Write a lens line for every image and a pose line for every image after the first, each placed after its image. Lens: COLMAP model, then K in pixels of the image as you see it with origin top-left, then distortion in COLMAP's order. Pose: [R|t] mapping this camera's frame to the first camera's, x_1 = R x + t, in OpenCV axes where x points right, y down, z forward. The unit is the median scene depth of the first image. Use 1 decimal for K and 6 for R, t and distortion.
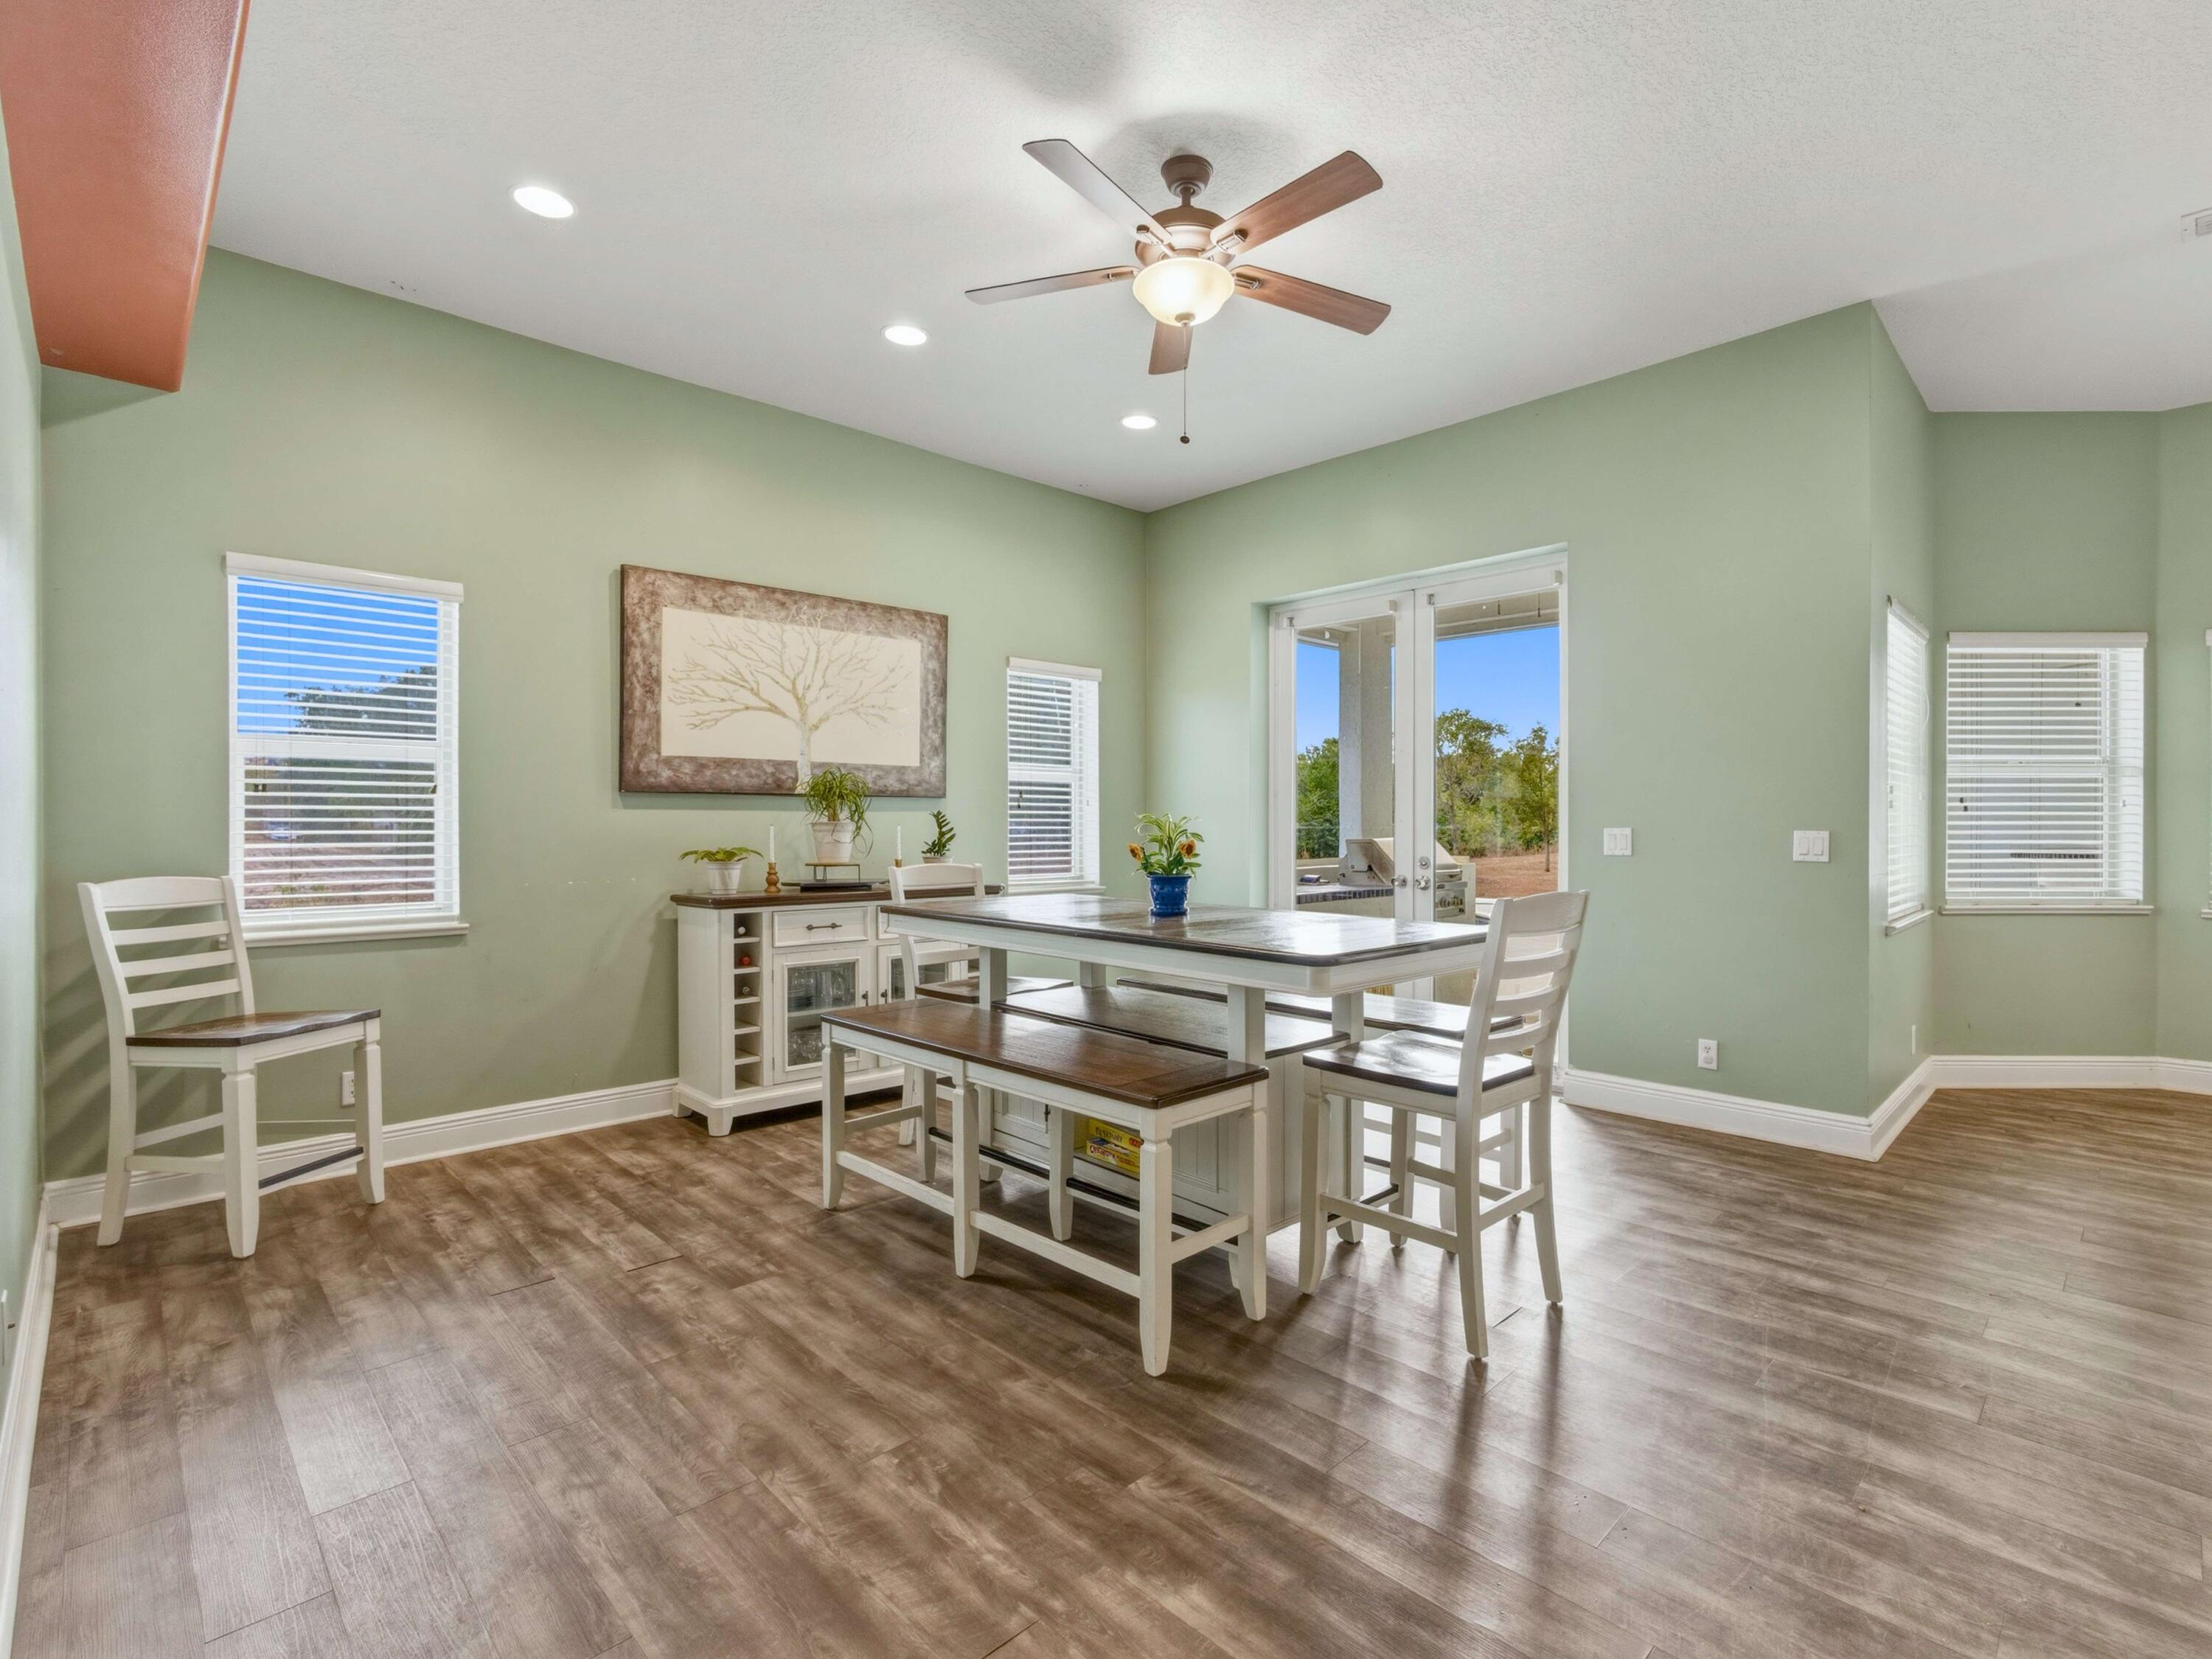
lens RADIAL K [[1053.4, 0, 1156.5], [0, 1053.4, 825.4], [0, 0, 1]] dist [-0.007467, 0.001168]
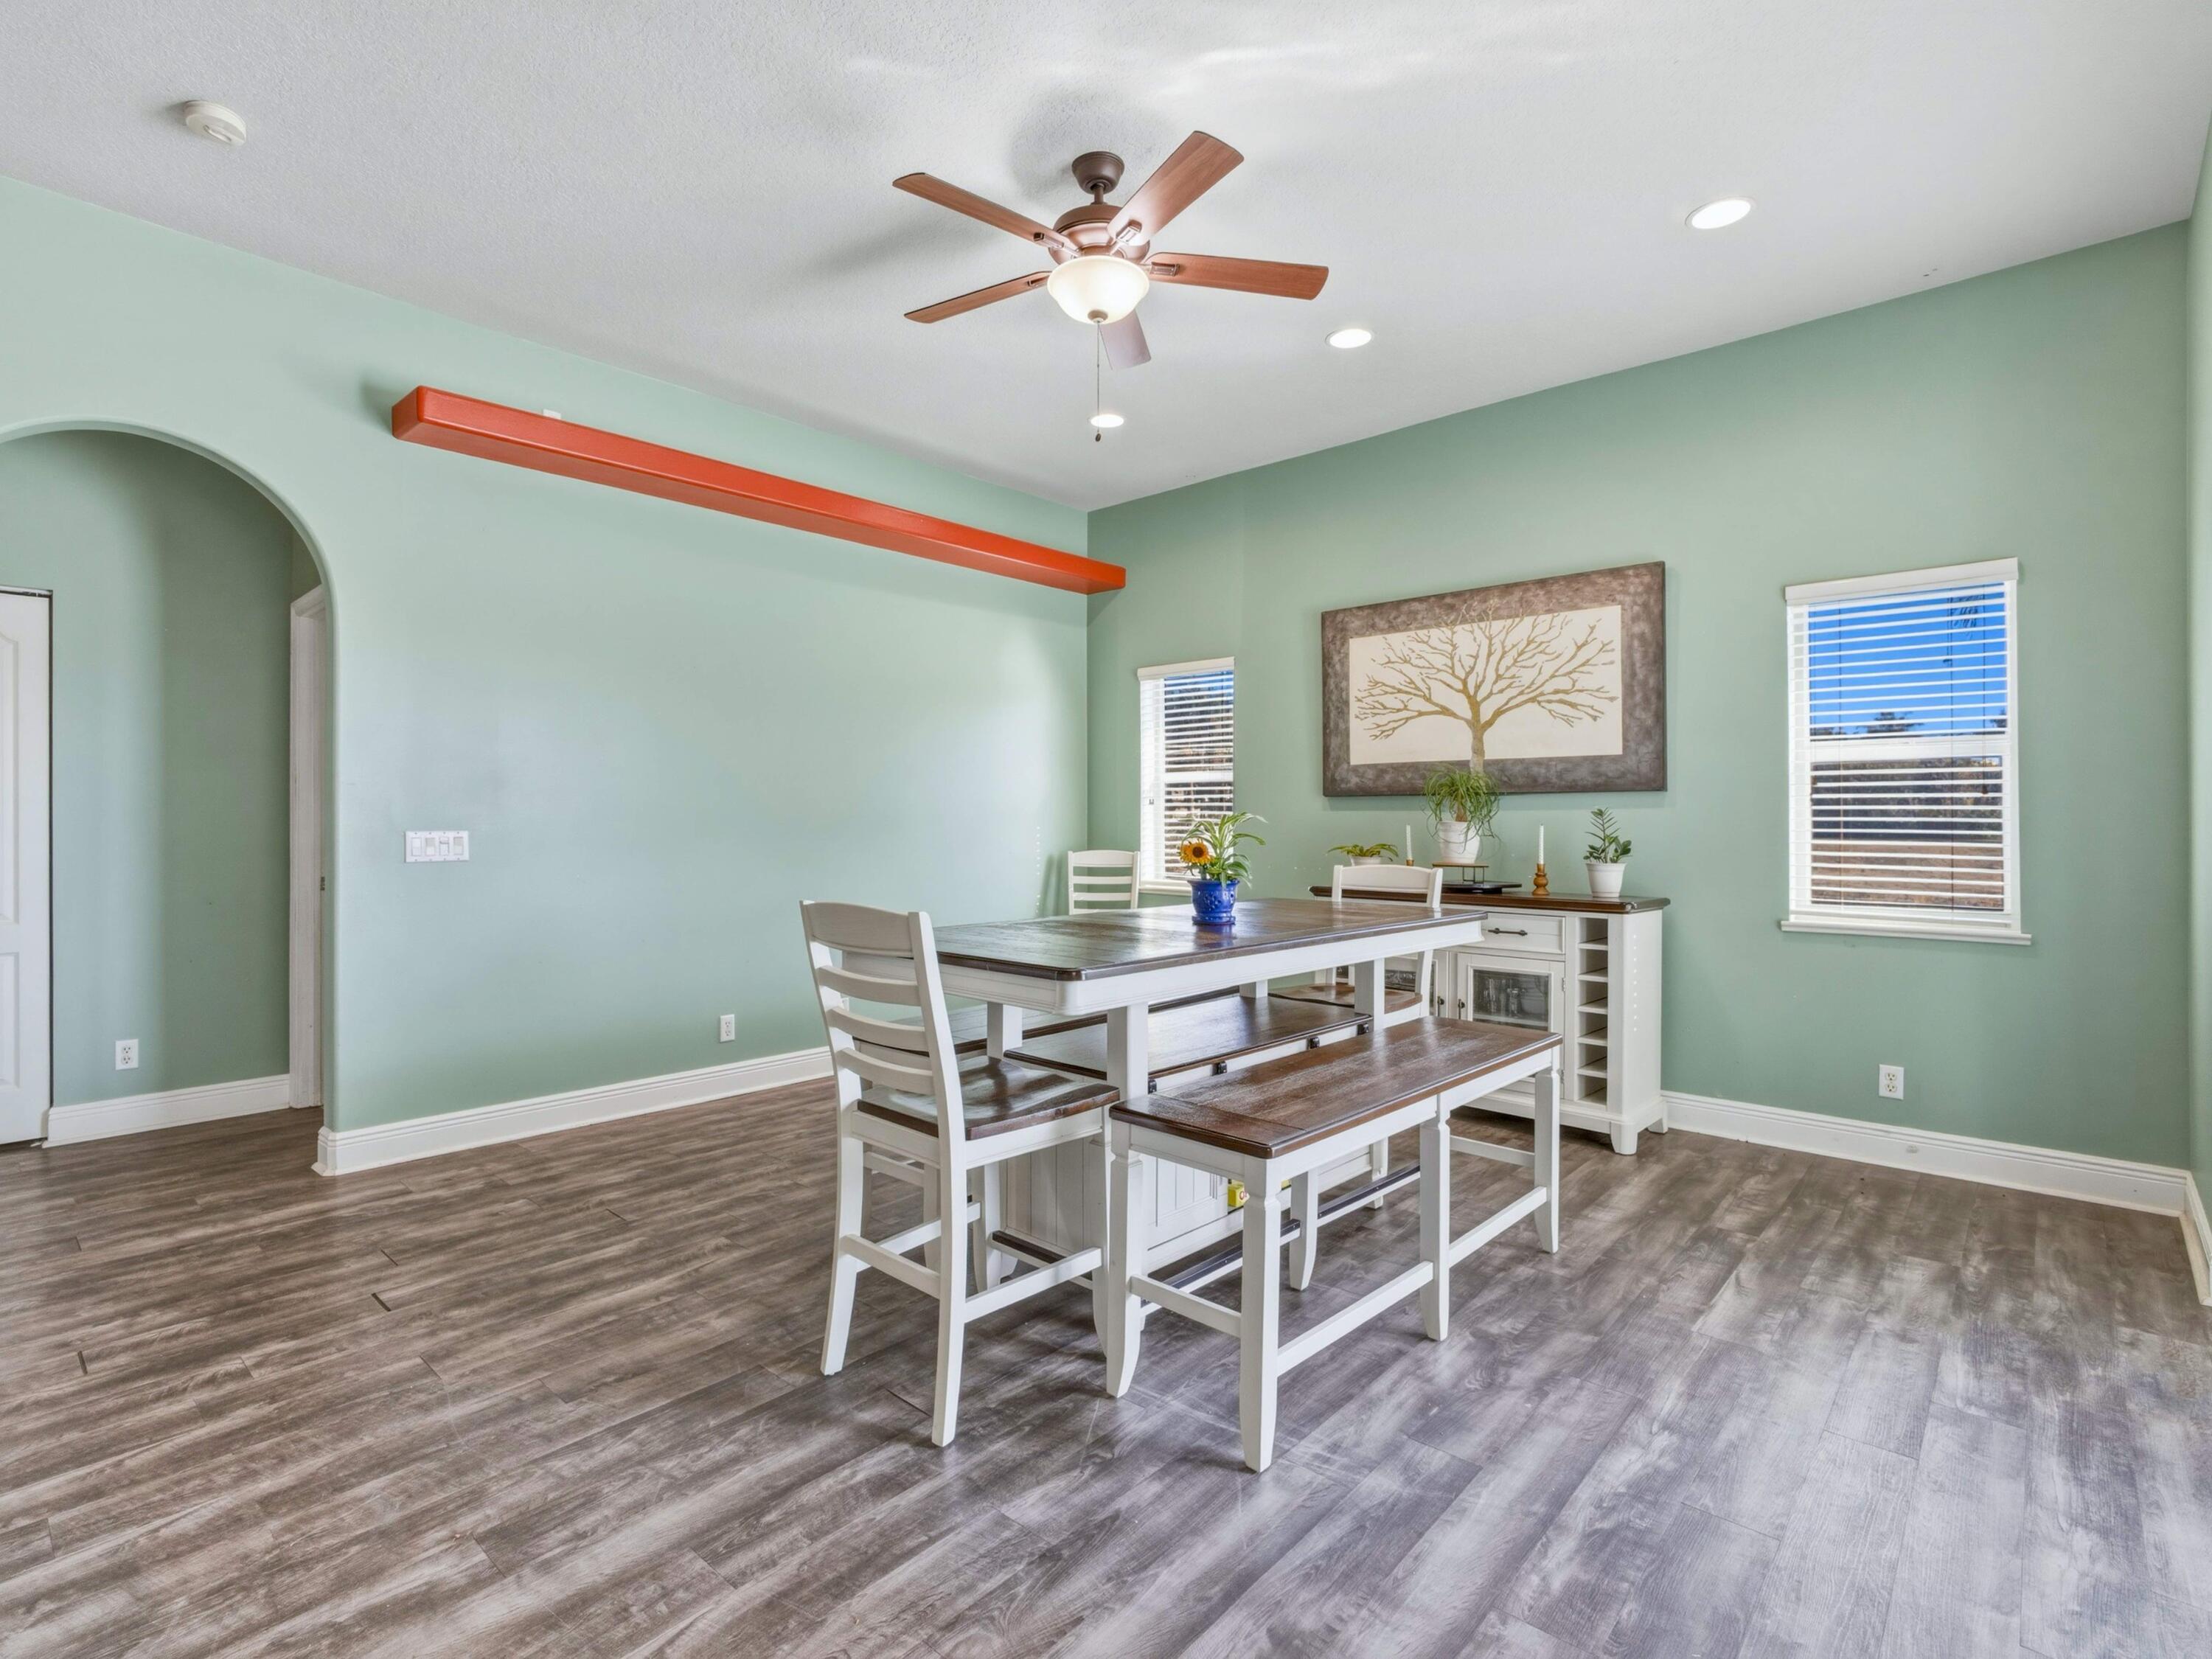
lens RADIAL K [[1053.4, 0, 1064.6], [0, 1053.4, 808.4], [0, 0, 1]] dist [-0.007467, 0.001168]
pose [[0.034650, -0.011056, -0.999338, 0.694602], [-0.004678, 0.999926, -0.011225, -0.003007], [0.999389, 0.005064, 0.034596, 0.636177]]
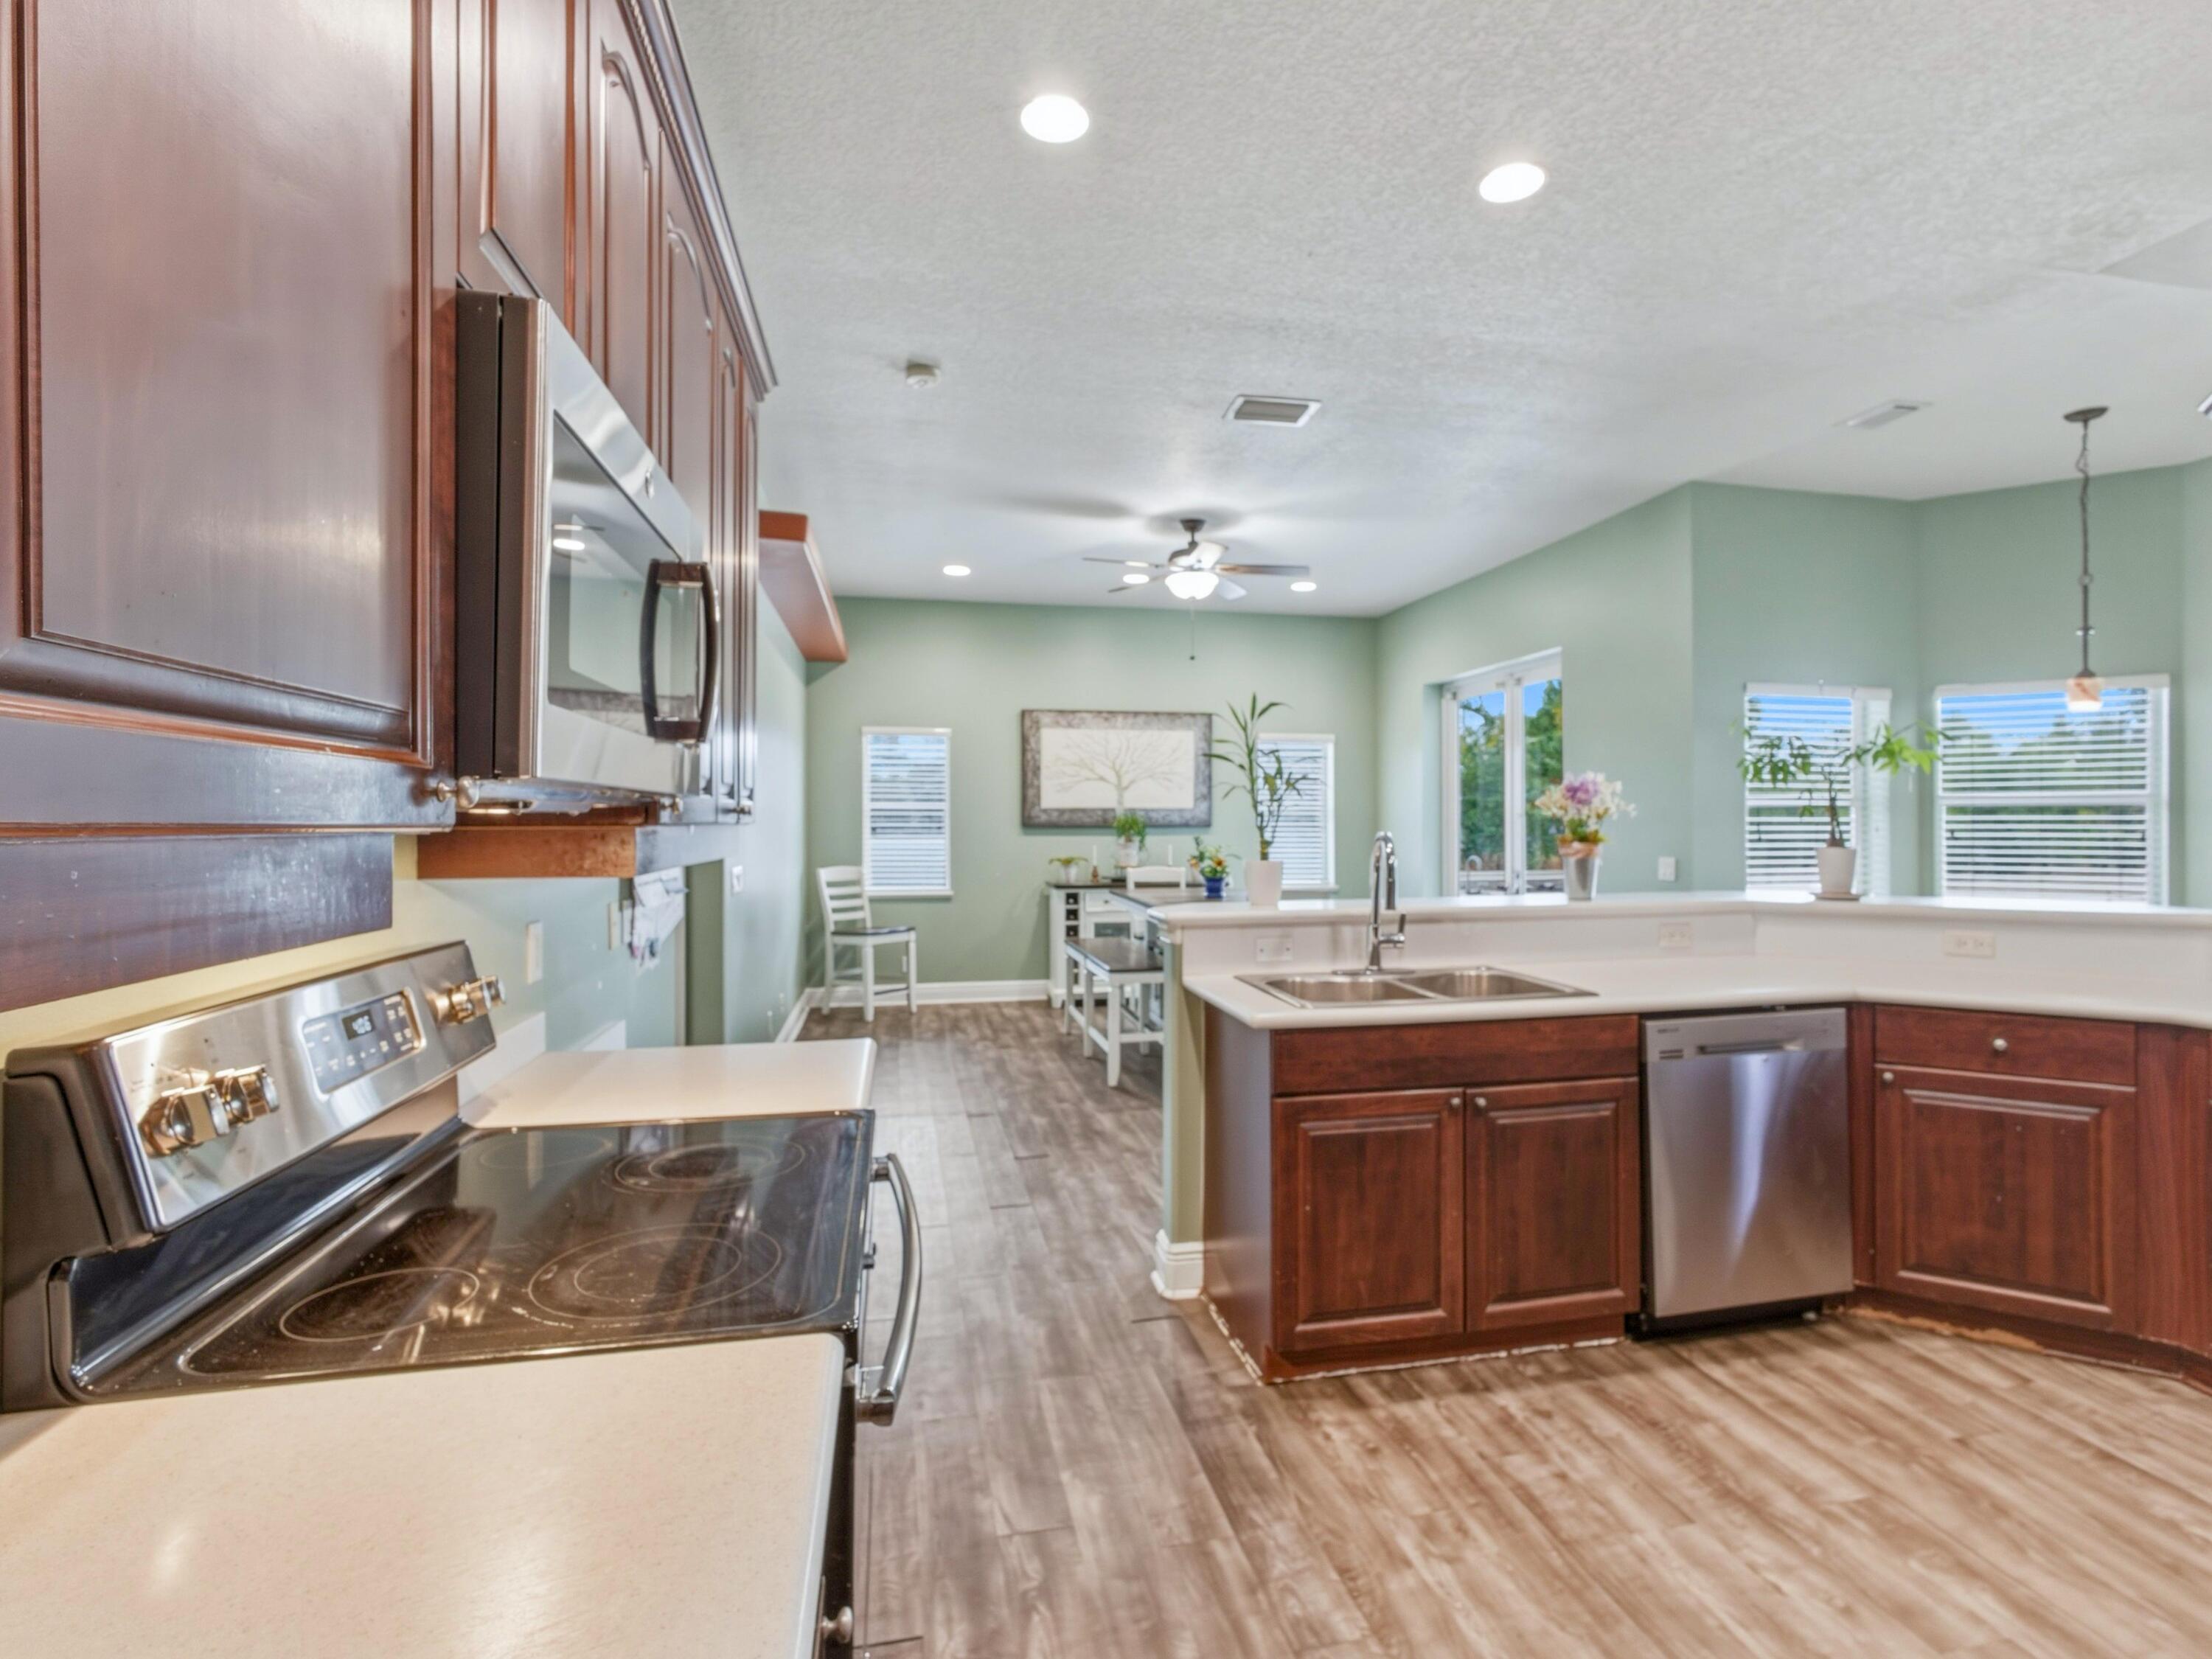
lens RADIAL K [[1053.4, 0, 1107.0], [0, 1053.4, 826.6], [0, 0, 1]] dist [-0.007467, 0.001168]
pose [[0.828507, -0.001154, -0.559977, 0.681861], [0.000166, 0.999998, -0.001814, -0.028949], [0.559978, 0.001410, 0.828506, -0.497824]]
